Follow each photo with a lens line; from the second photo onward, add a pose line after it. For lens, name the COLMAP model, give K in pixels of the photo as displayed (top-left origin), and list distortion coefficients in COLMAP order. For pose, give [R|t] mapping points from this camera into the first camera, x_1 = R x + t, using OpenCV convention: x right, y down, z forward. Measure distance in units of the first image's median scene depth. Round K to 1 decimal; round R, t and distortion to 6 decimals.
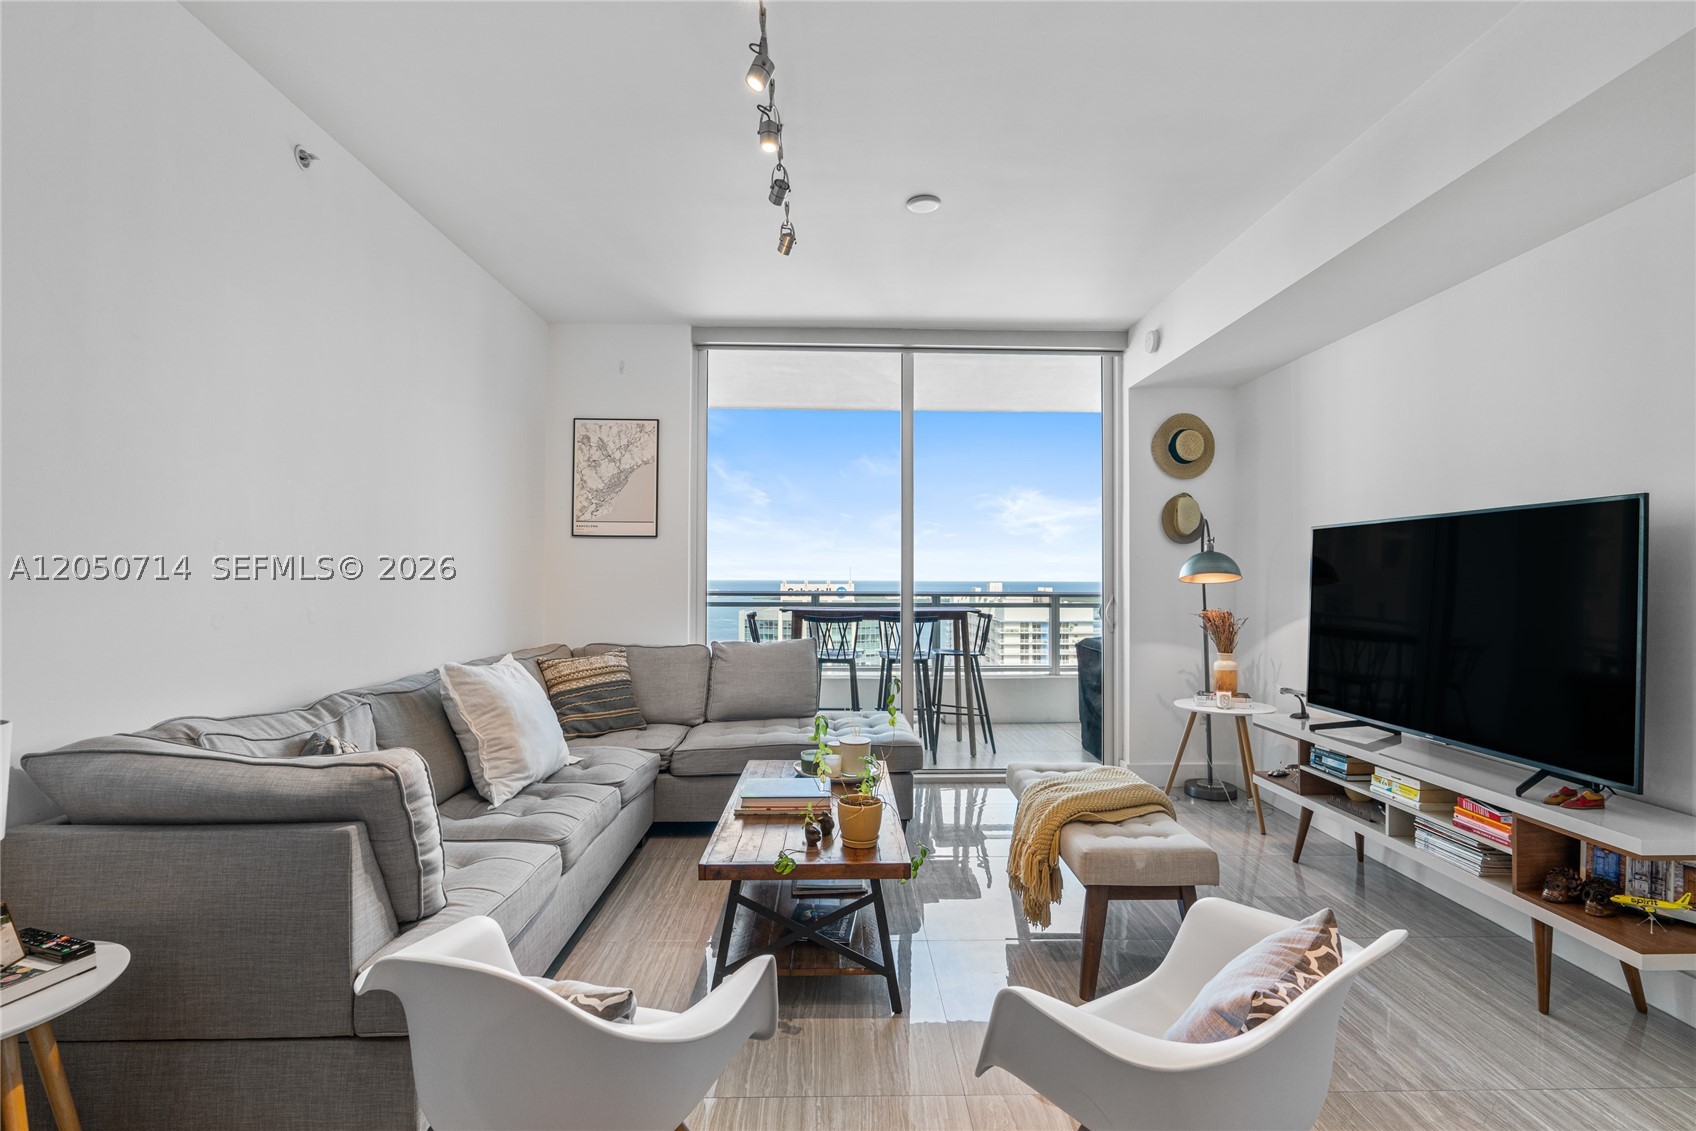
lens RADIAL K [[767.1, 0, 849.5], [0, 767.1, 565.8], [0, 0, 1]] dist [-0.008003, 0.005862]
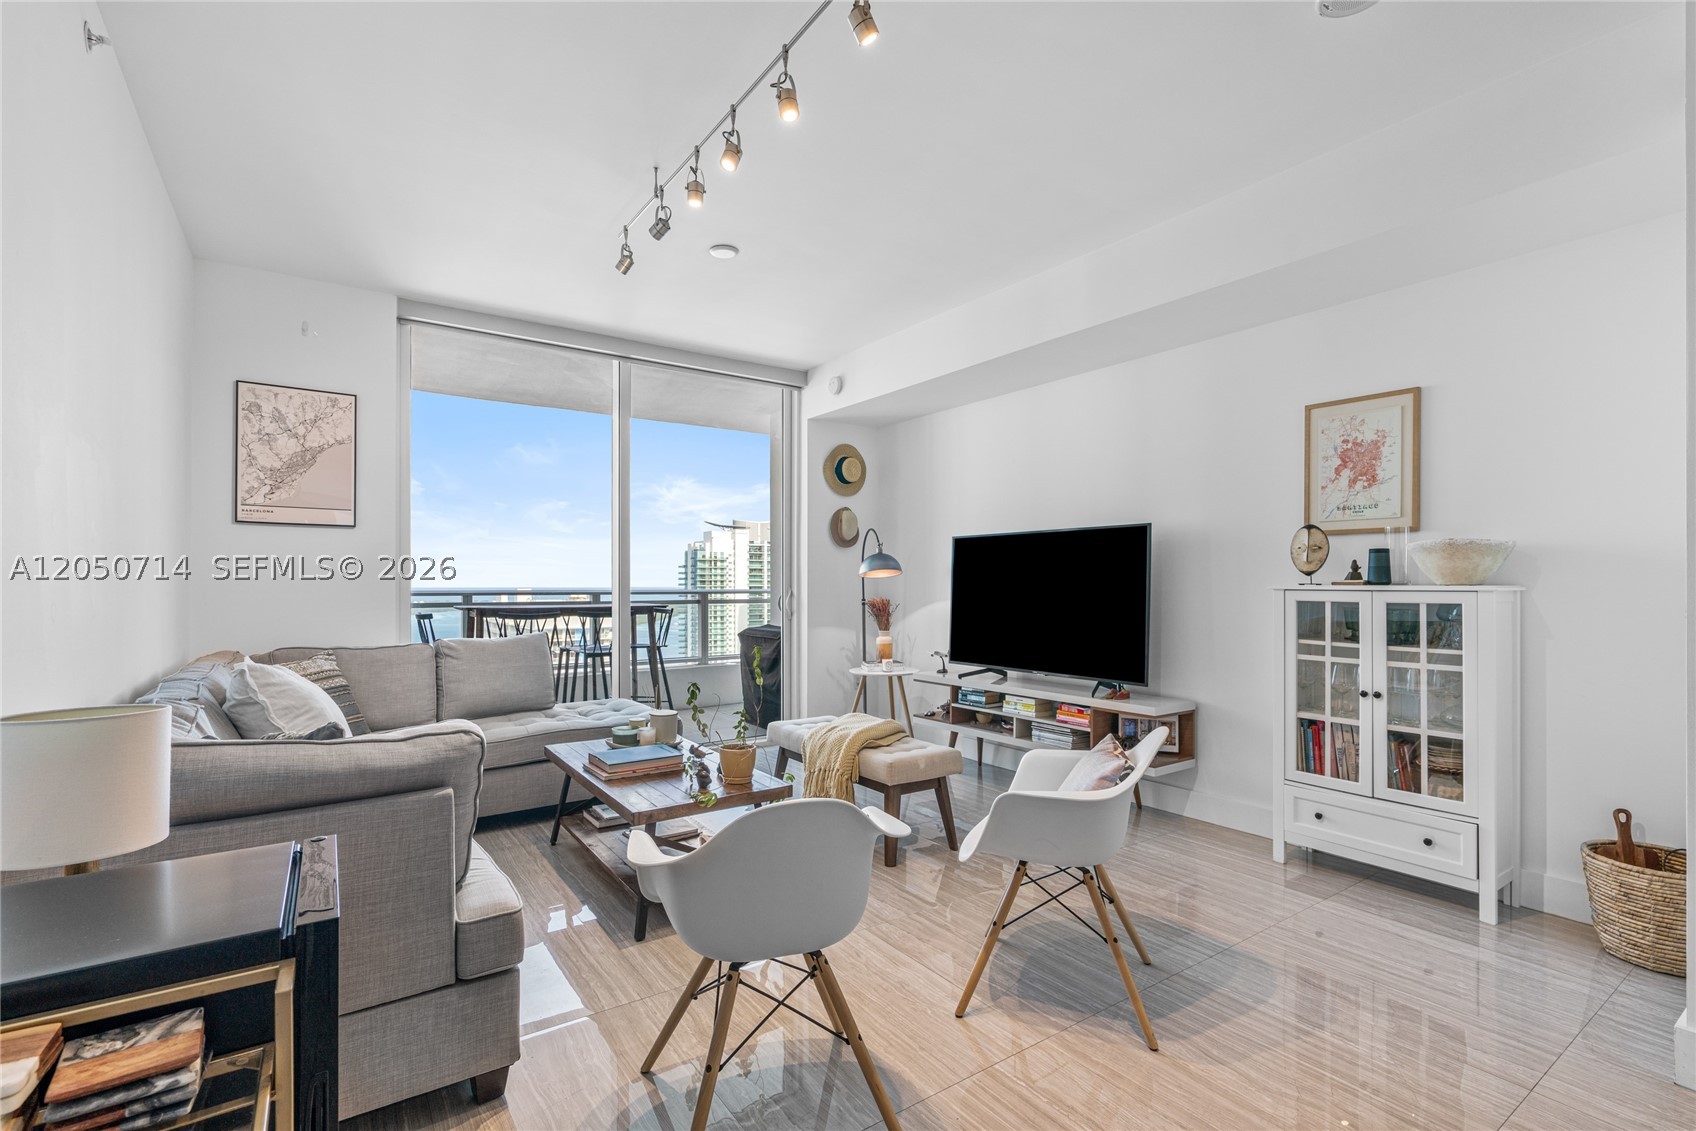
lens RADIAL K [[770.6, 0, 845.5], [0, 770.6, 583.5], [0, 0, 1]] dist [-0.003754, 0.000040]
pose [[0.835817, -0.003744, 0.548995, -0.345778], [-0.005354, 0.999874, 0.014969, 0.015679], [-0.548982, -0.015451, 0.835691, -0.084980]]
